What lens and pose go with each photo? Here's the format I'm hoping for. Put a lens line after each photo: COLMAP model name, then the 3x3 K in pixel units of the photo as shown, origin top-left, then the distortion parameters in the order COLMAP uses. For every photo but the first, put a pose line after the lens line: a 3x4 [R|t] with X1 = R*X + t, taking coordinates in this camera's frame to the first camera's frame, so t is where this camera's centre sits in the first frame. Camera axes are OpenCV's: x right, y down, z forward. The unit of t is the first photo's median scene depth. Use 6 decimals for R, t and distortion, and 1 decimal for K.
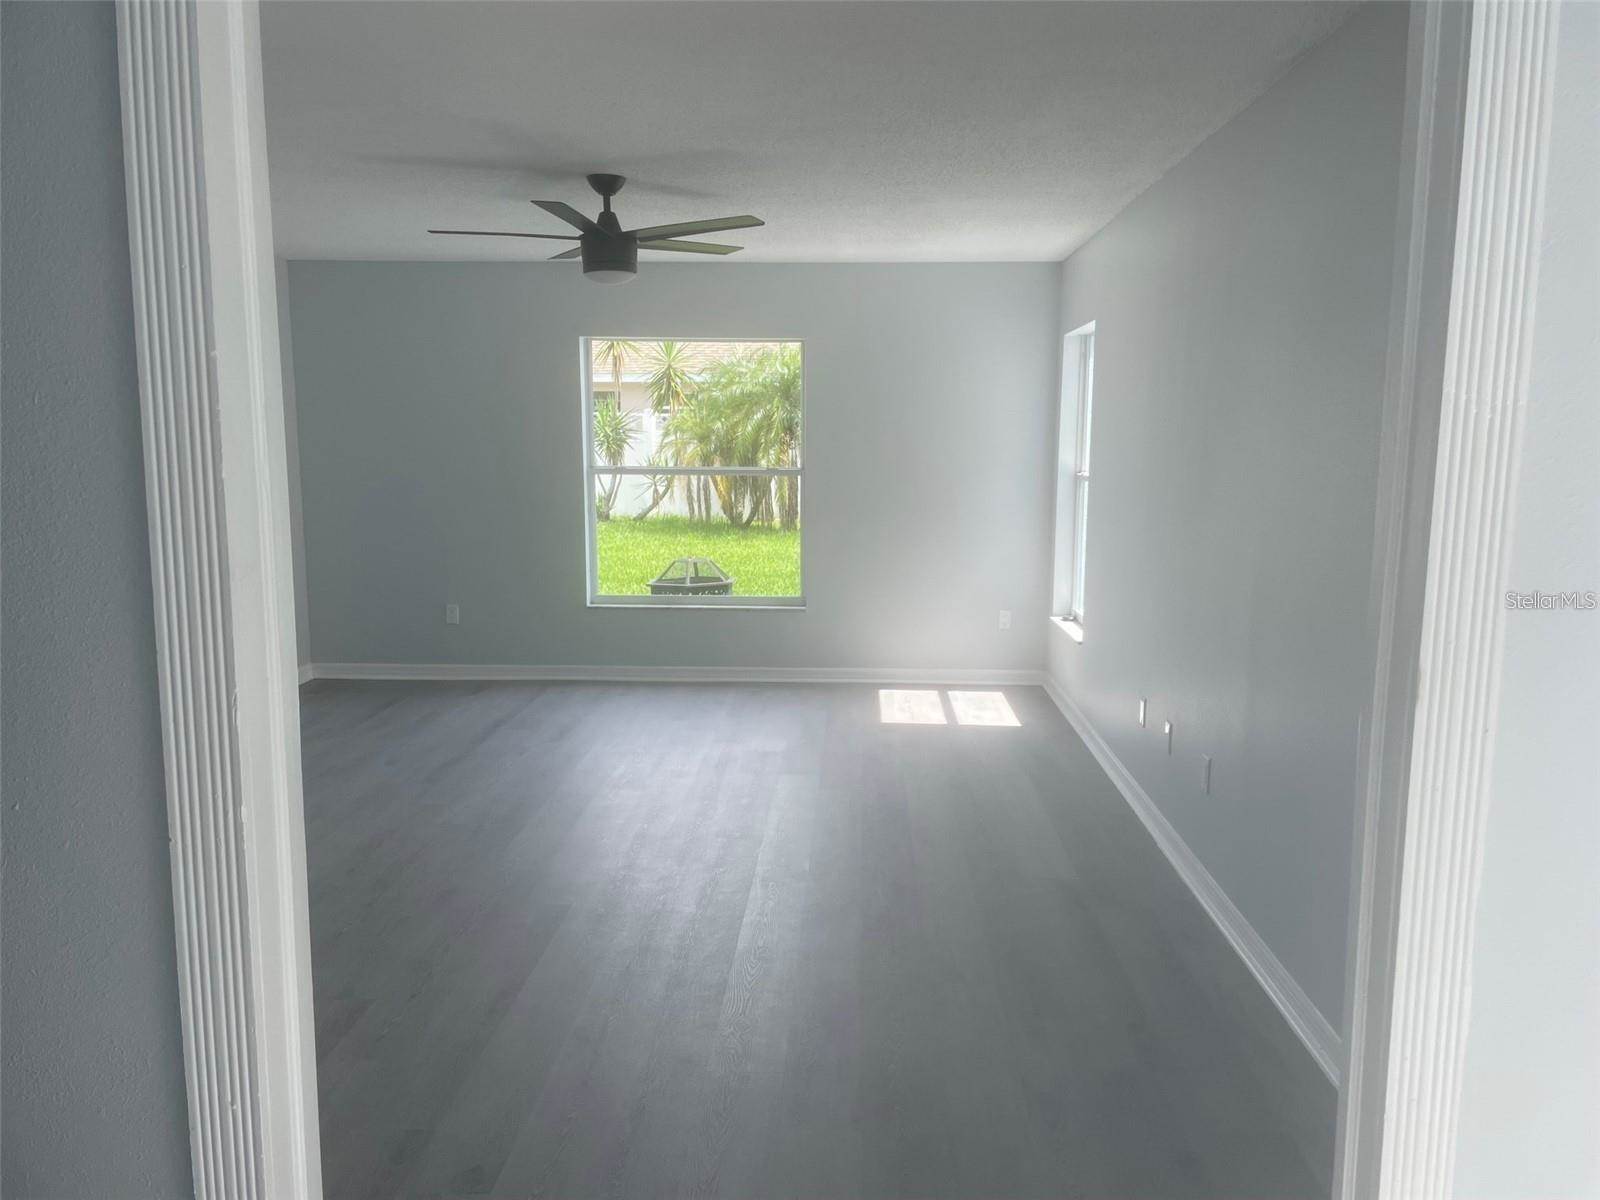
lens RADIAL K [[1221.9, 0, 846.9], [0, 1221.9, 613.2], [0, 0, 1]] dist [0.038594, -0.015985]
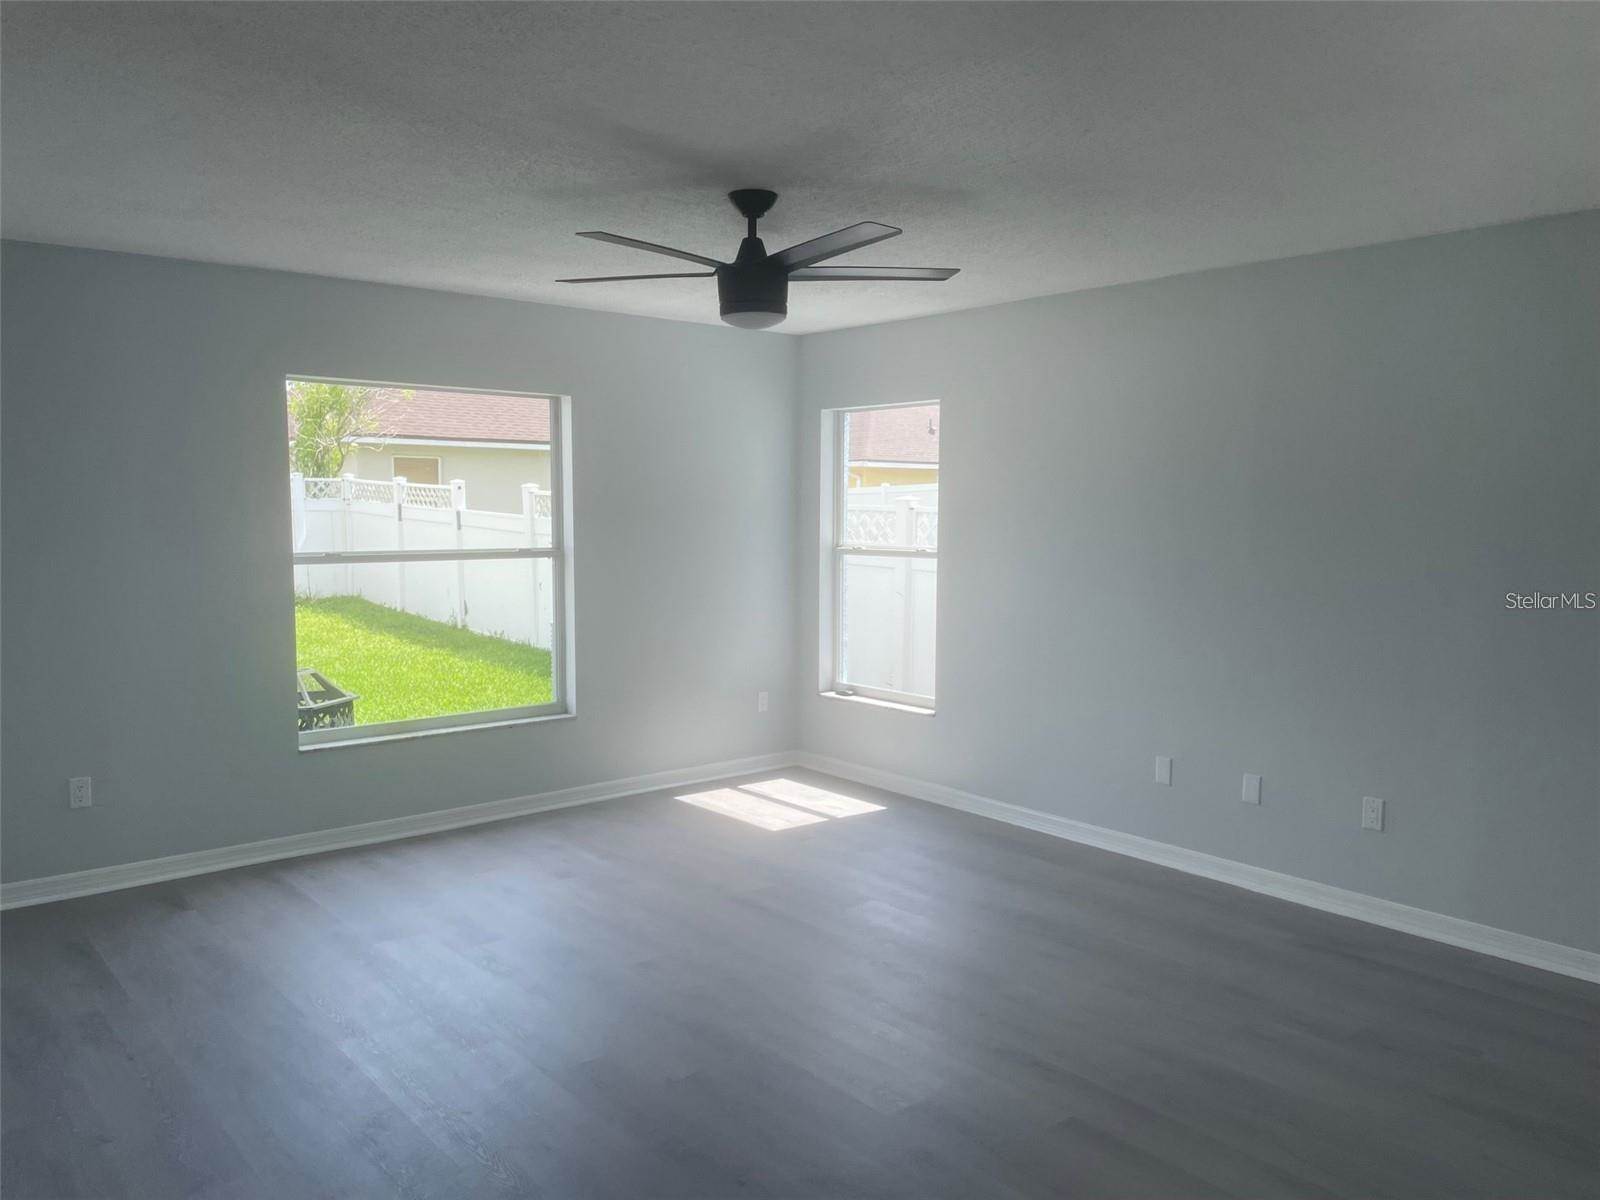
lens RADIAL K [[1221.9, 0, 803.3], [0, 1221.9, 598.3], [0, 0, 1]] dist [0.038594, -0.015985]
pose [[0.726471, -0.055101, 0.684985, -0.413858], [0.098427, 0.994846, -0.024362, -0.040246], [-0.680112, 0.085119, 0.728150, 0.236010]]
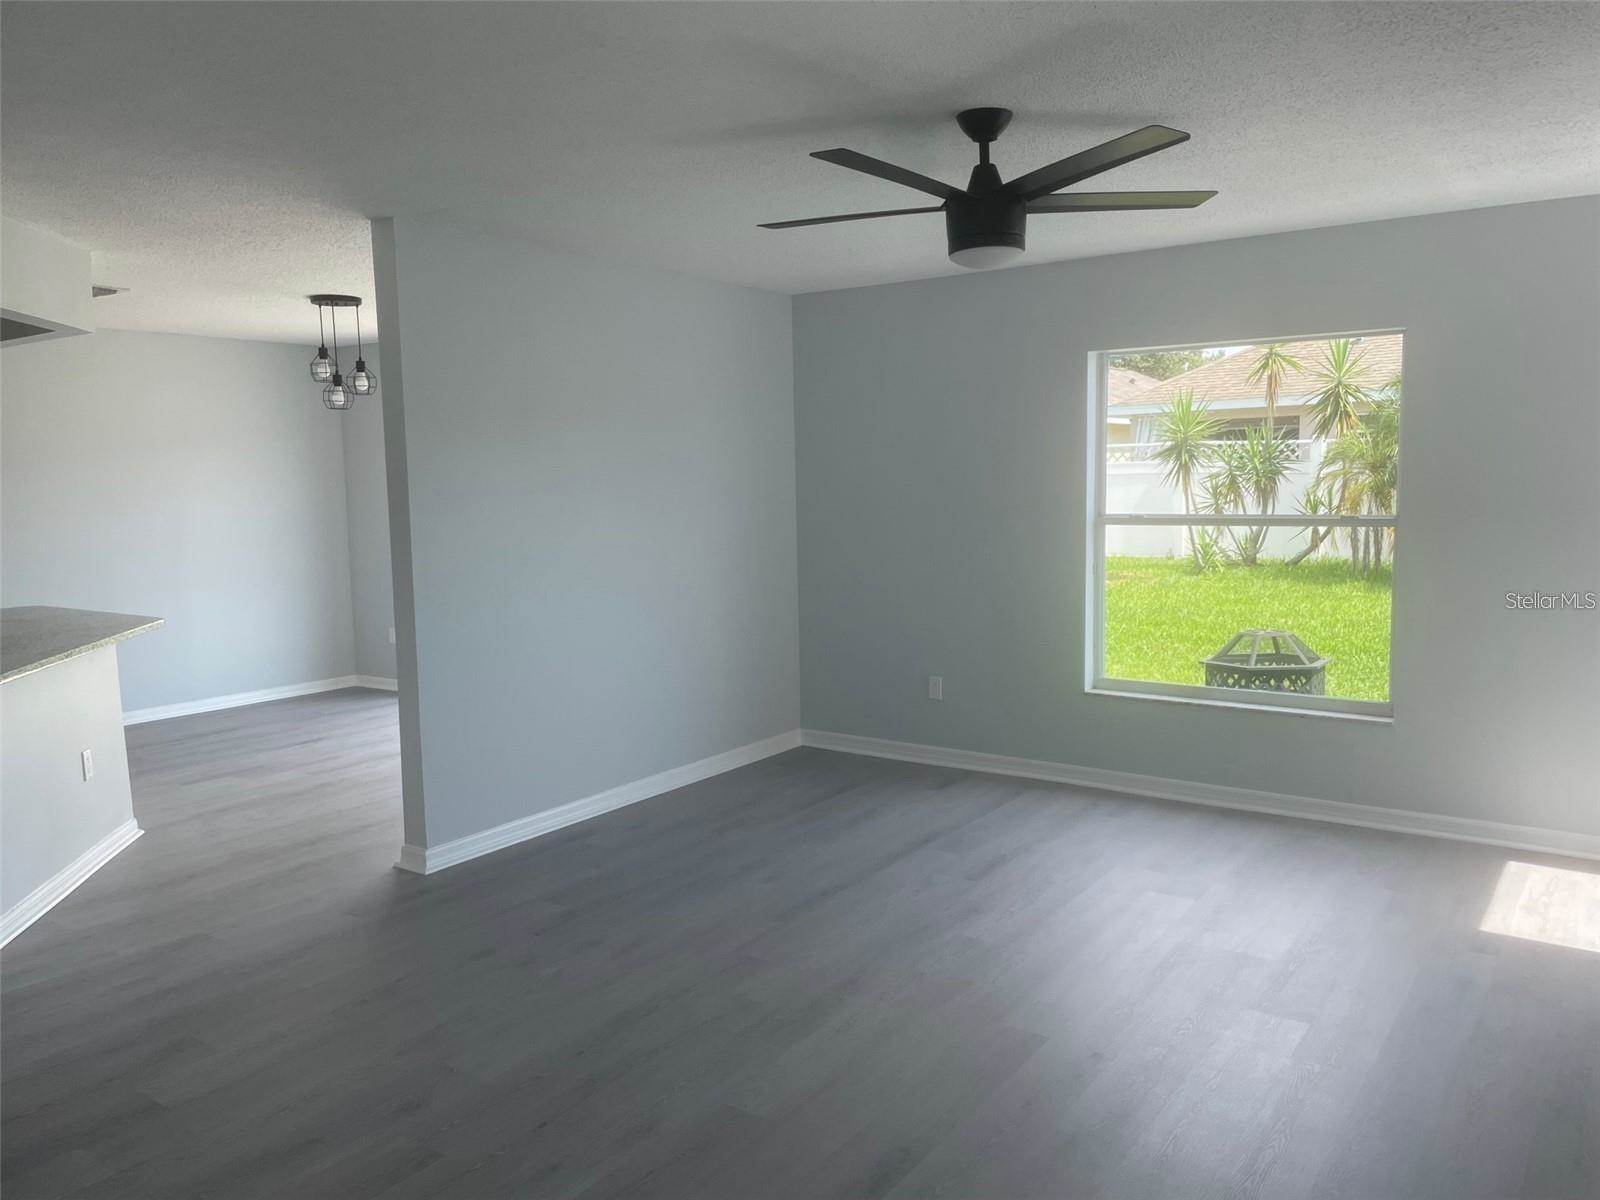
lens RADIAL K [[1221.9, 0, 791.4], [0, 1221.9, 603.7], [0, 0, 1]] dist [0.038594, -0.015985]
pose [[0.822414, 0.037155, -0.567674, 0.066333], [-0.056128, 0.998296, -0.015976, -0.033192], [0.566113, 0.045001, 0.823098, 0.205588]]
